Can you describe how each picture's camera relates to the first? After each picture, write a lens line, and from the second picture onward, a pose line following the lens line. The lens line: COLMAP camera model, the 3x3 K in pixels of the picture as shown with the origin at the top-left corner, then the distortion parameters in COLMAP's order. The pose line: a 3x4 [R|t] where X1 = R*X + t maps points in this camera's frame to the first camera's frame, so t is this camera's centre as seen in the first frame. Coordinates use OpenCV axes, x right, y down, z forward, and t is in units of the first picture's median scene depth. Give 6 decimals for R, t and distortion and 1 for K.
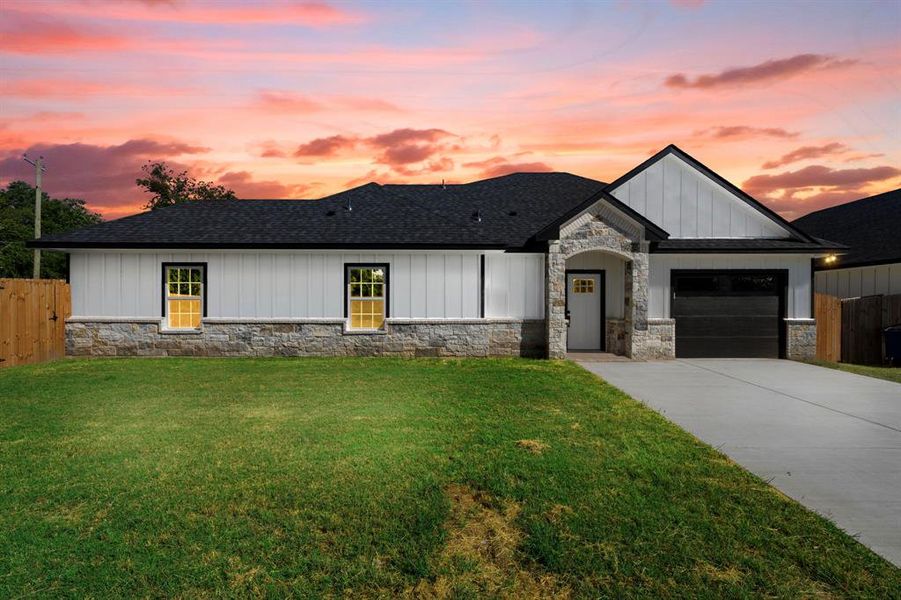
lens RADIAL K [[329.5, 0, 450.5], [0, 329.5, 300.0], [0, 0, 1]] dist [0.000001, 0.000024]
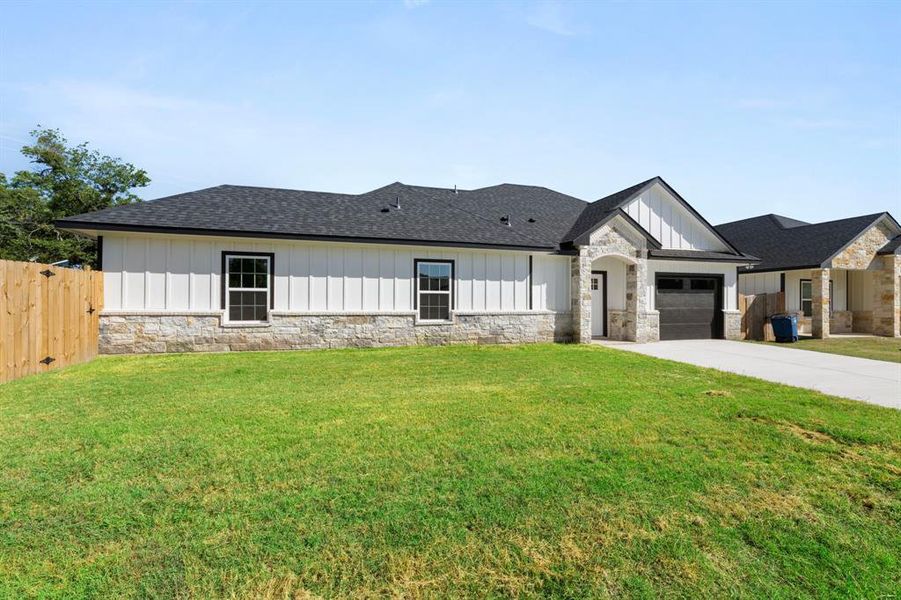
lens RADIAL K [[314.3, 0, 455.6], [0, 314.3, 296.8], [0, 0, 1]] dist [-0.000971, -0.000077]
pose [[0.972346, 0.006313, 0.233461, -0.418811], [-0.005430, 0.999975, -0.004429, 0.015218], [-0.233484, 0.003039, 0.972356, -0.017948]]
